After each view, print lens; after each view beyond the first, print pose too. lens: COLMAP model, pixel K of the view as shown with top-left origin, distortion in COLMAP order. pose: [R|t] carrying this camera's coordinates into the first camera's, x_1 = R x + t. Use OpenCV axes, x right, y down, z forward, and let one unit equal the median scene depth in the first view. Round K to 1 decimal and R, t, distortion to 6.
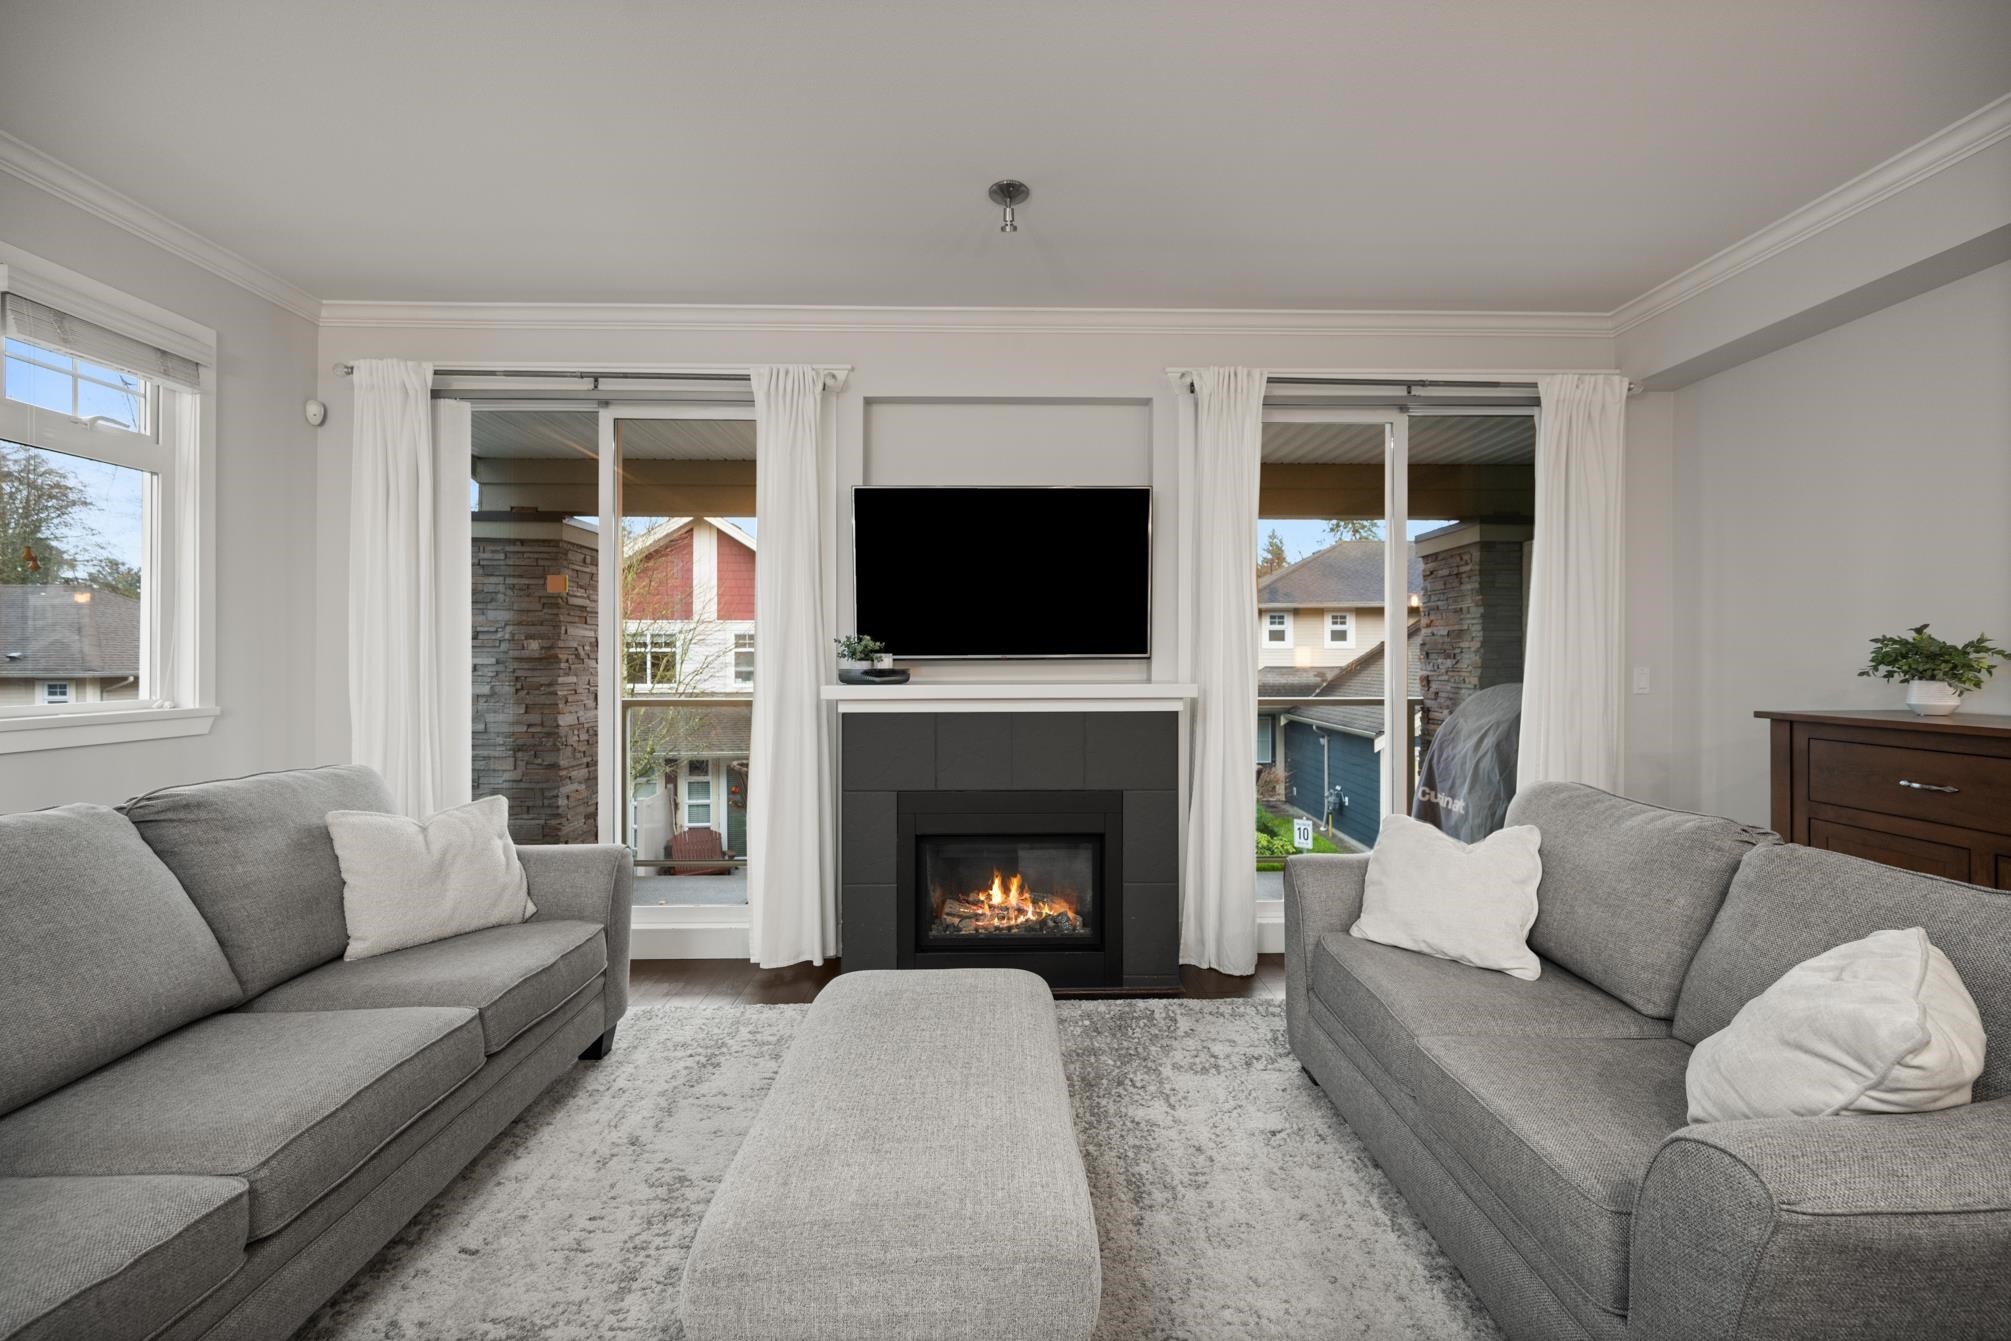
lens RADIAL K [[793.4, 0, 1008.2], [0, 793.4, 659.8], [0, 0, 1]] dist [-0.002428, 0.000494]
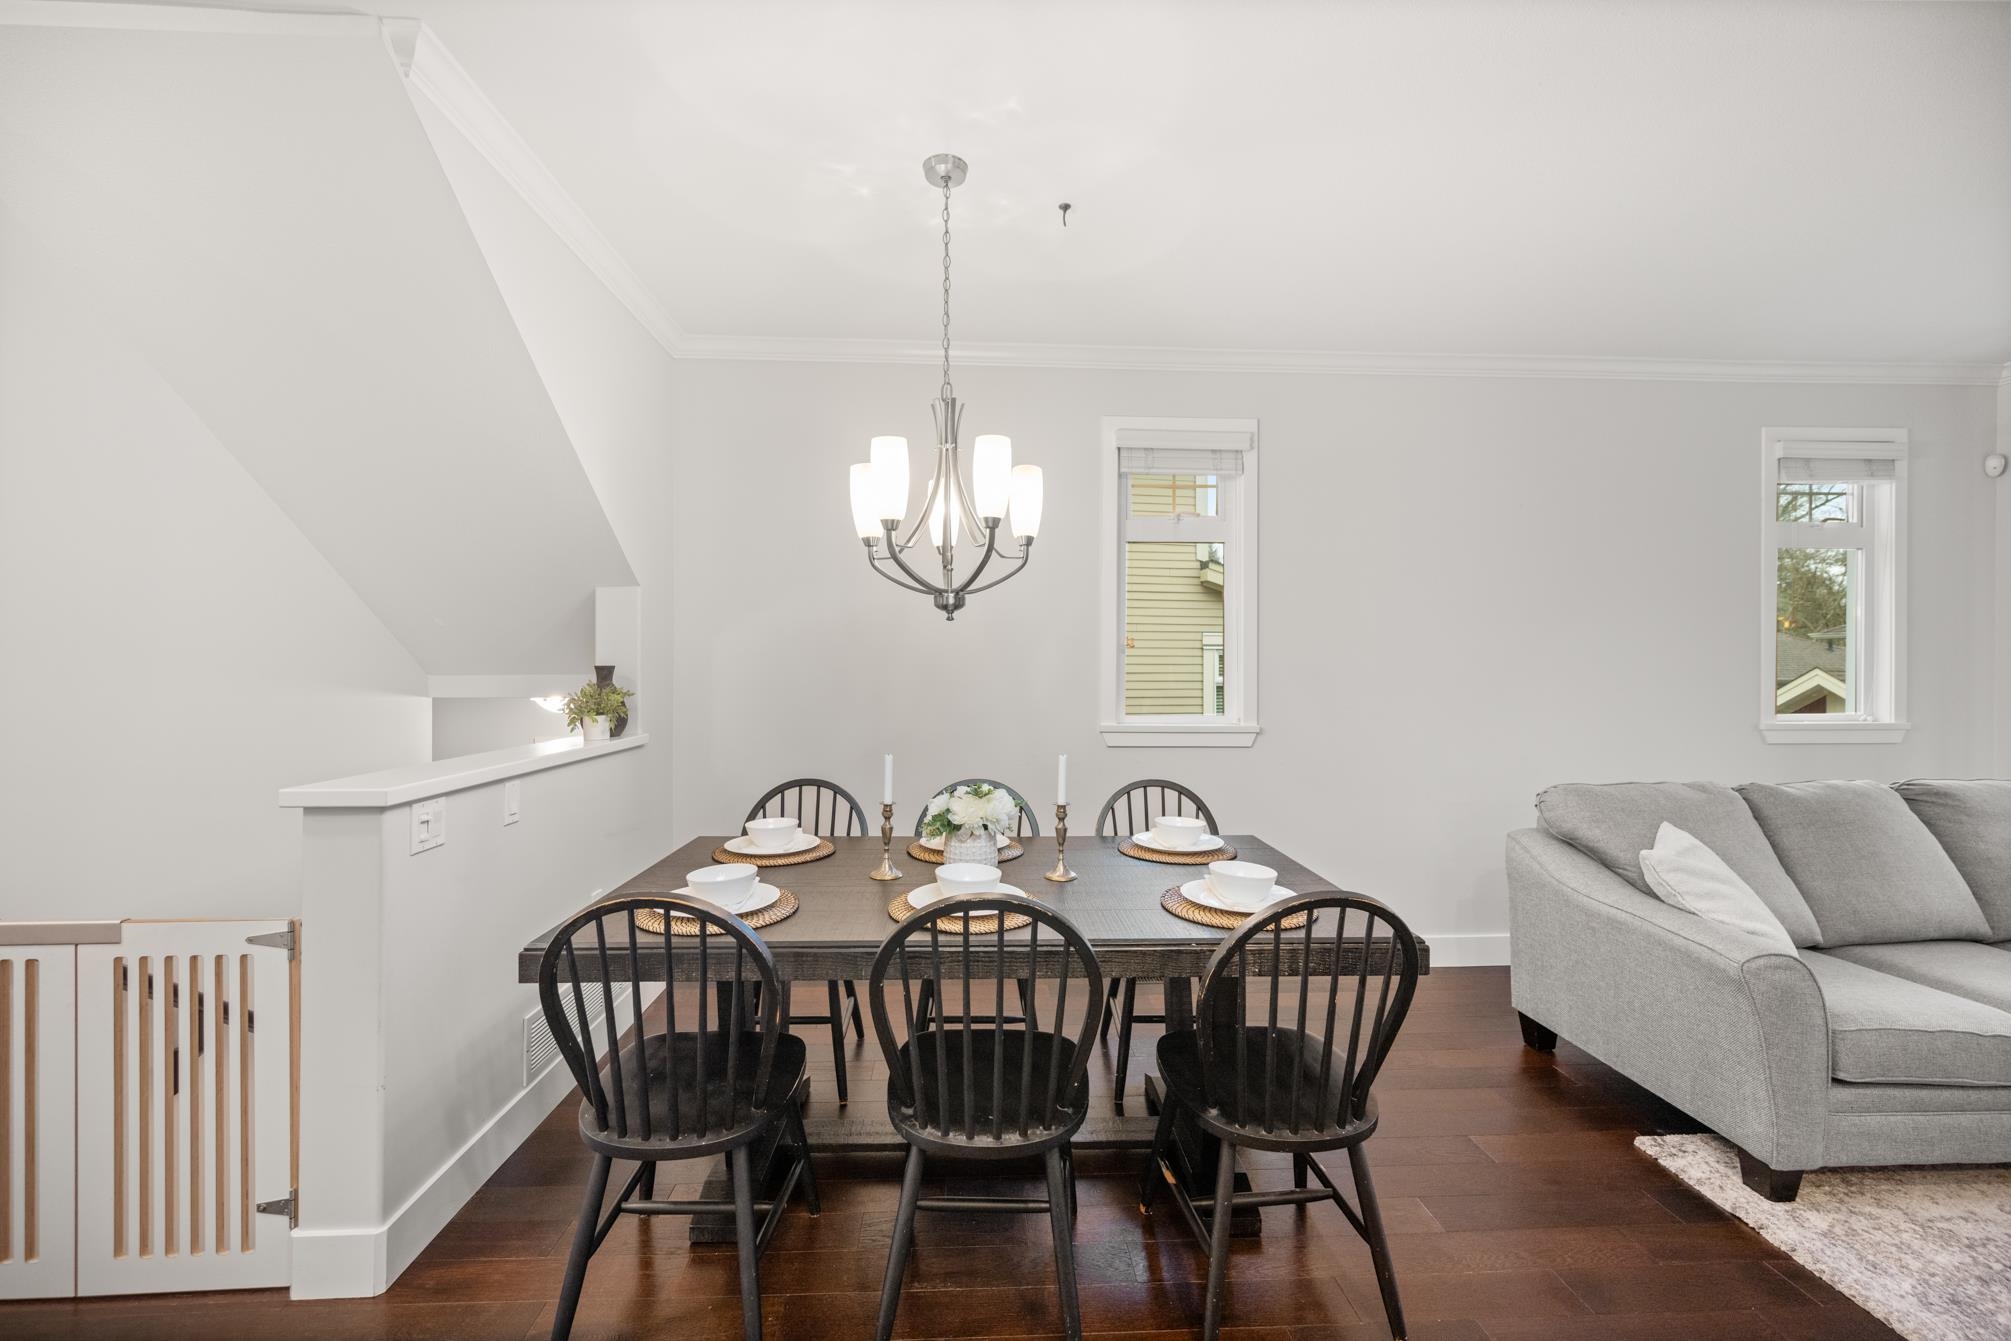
lens RADIAL K [[793.4, 0, 1002.9], [0, 793.4, 668.5], [0, 0, 1]] dist [-0.002428, 0.000494]
pose [[0.023278, 0.001363, -0.999728, 0.216020], [-0.000758, 0.999999, 0.001346, -0.025978], [0.999729, 0.000727, 0.023279, -0.435562]]
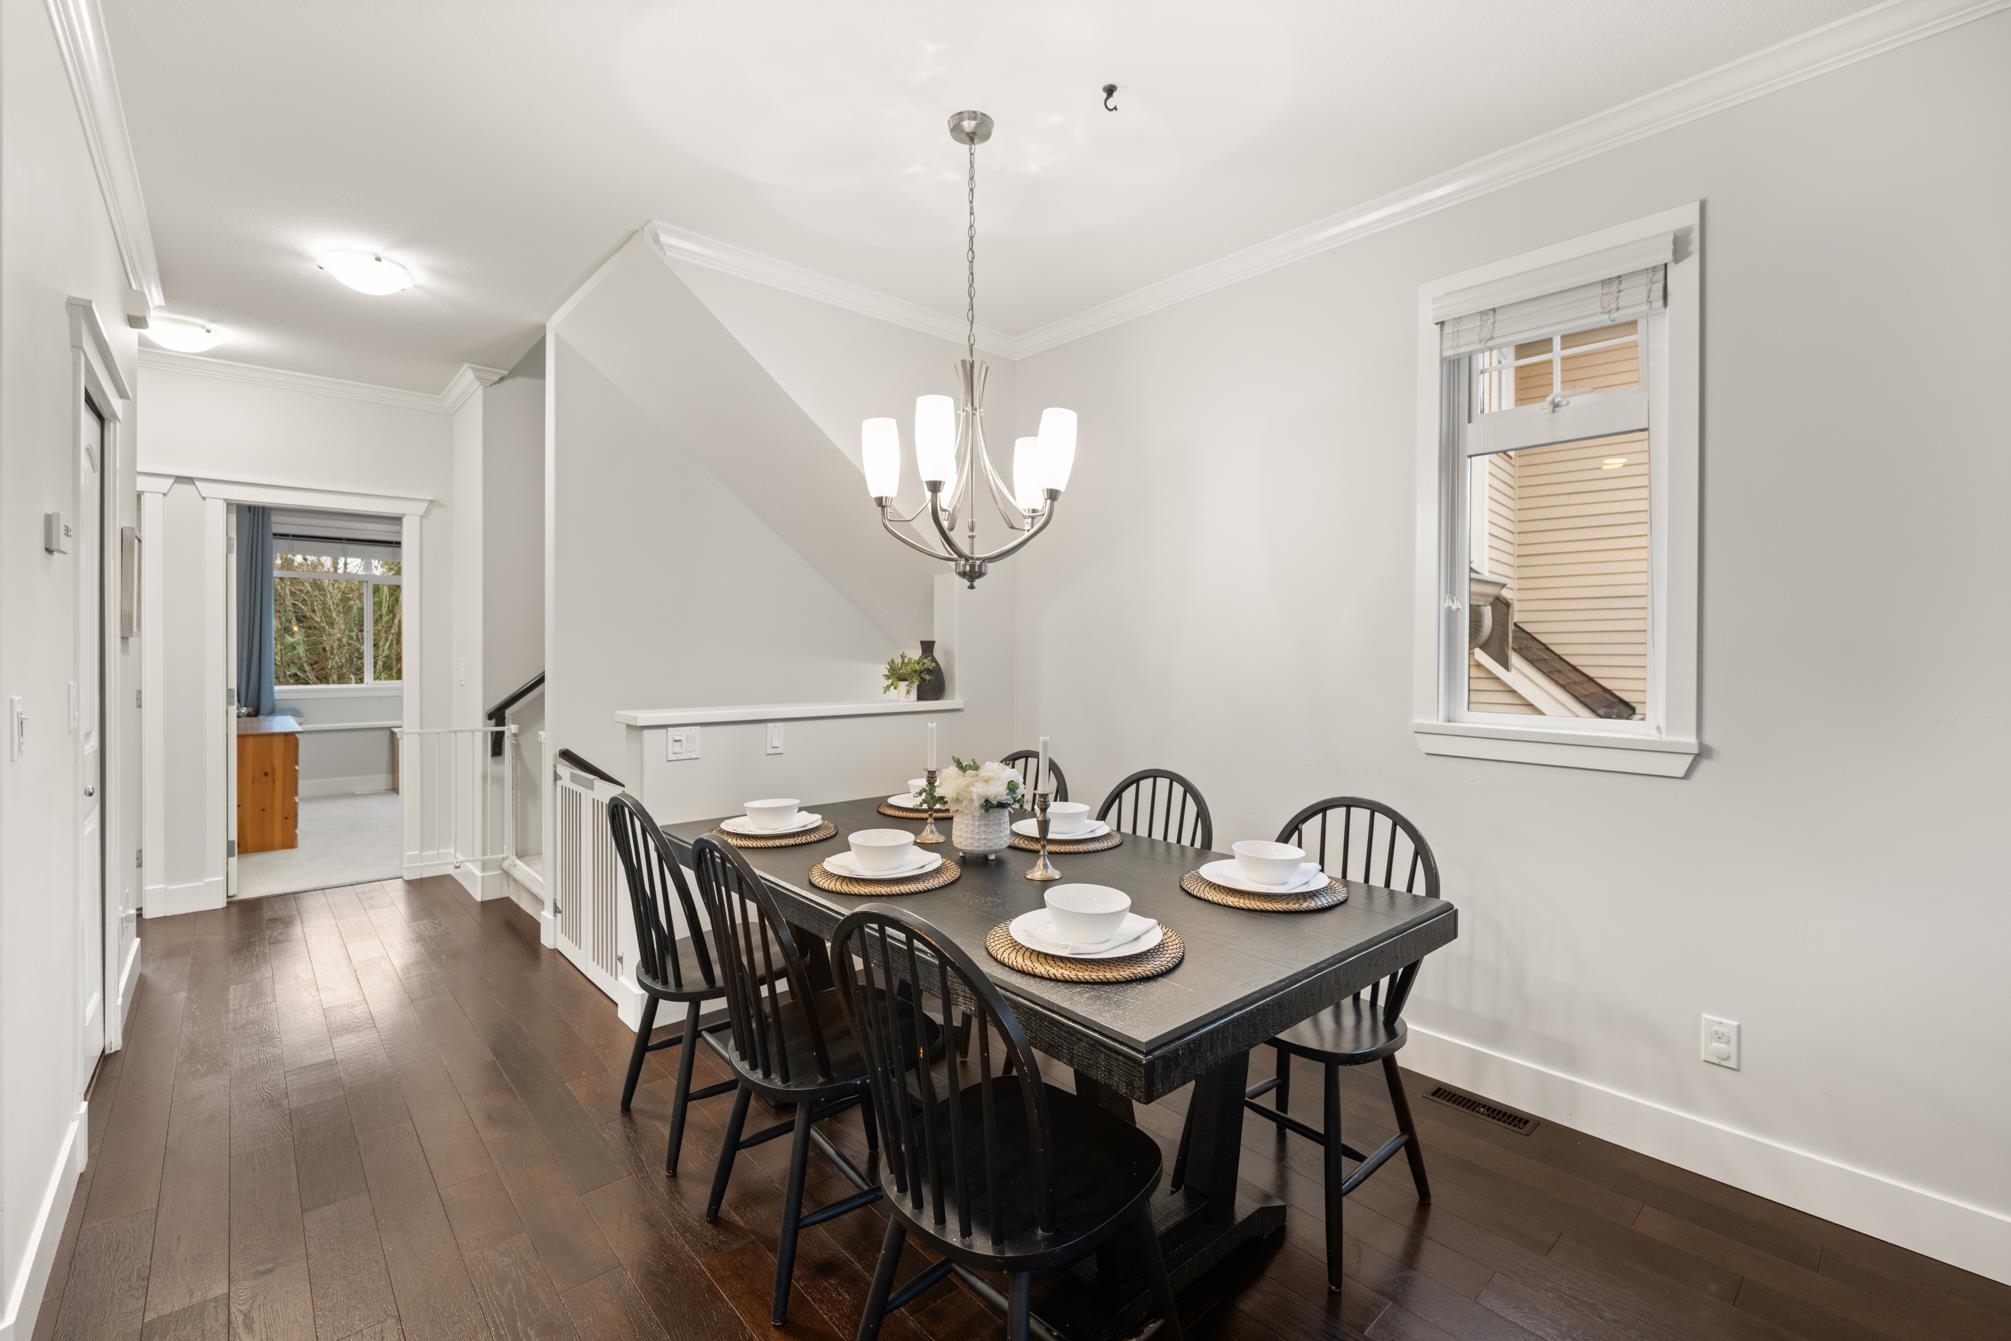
lens RADIAL K [[855.4, 0, 997.7], [0, 855.4, 649.9], [0, 0, 1]] dist [-0.004788, 0.000447]
pose [[-0.759199, -0.002754, -0.650852, -0.016774], [-0.003478, 0.999994, -0.000175, -0.015208], [0.650849, 0.002131, -0.759204, 0.085491]]
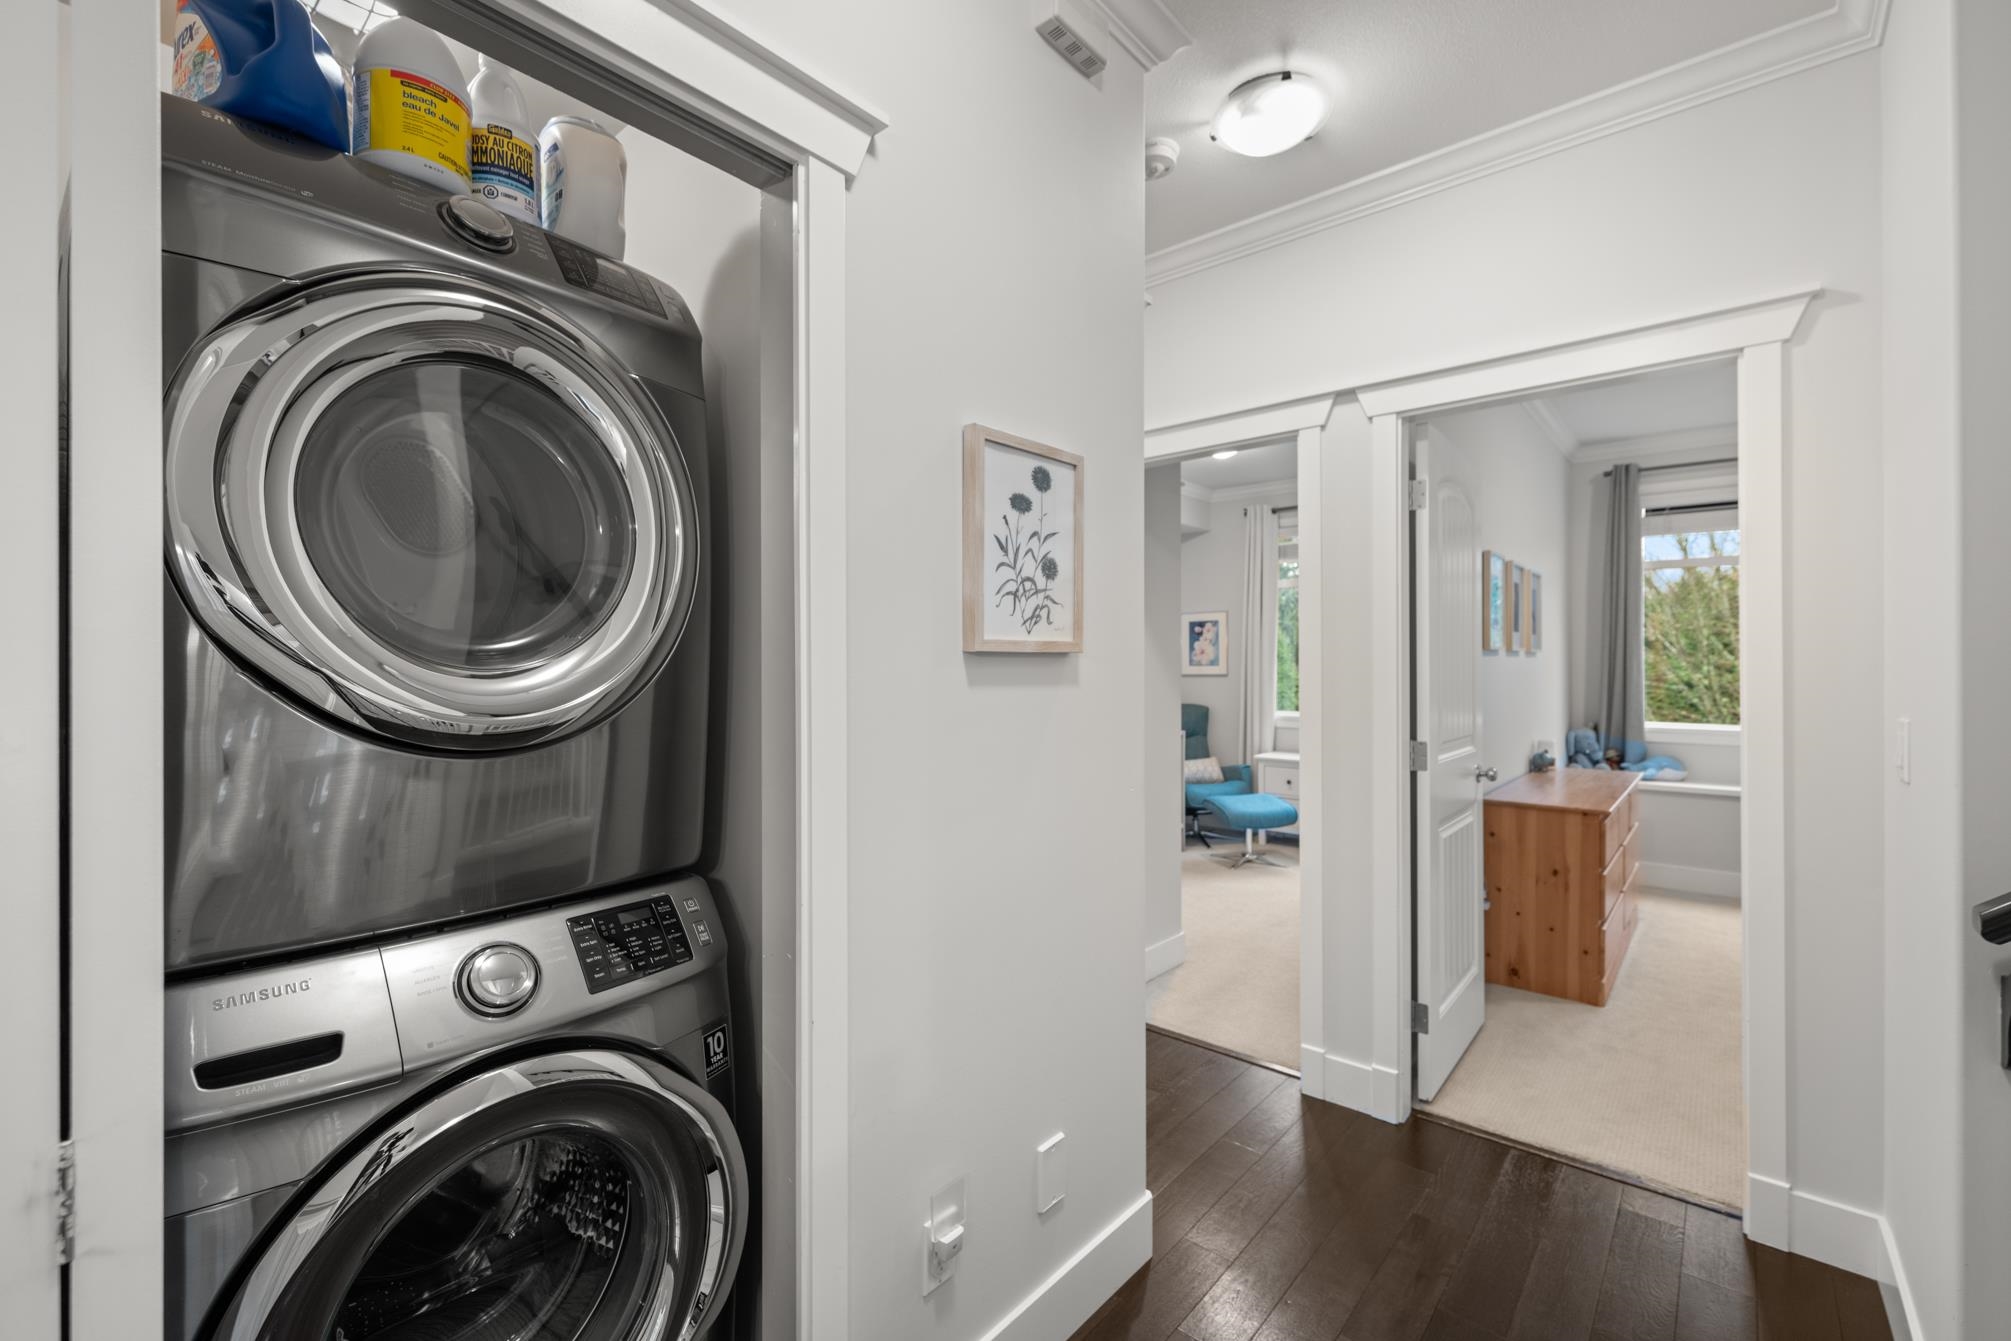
lens RADIAL K [[855.4, 0, 1004.6], [0, 855.4, 667.6], [0, 0, 1]] dist [-0.004788, 0.000447]
pose [[-0.741584, 0.001602, 0.670858, -0.215811], [0.002158, 0.999998, -0.000003, -0.018702], [-0.670857, 0.001445, -0.741586, -0.893670]]
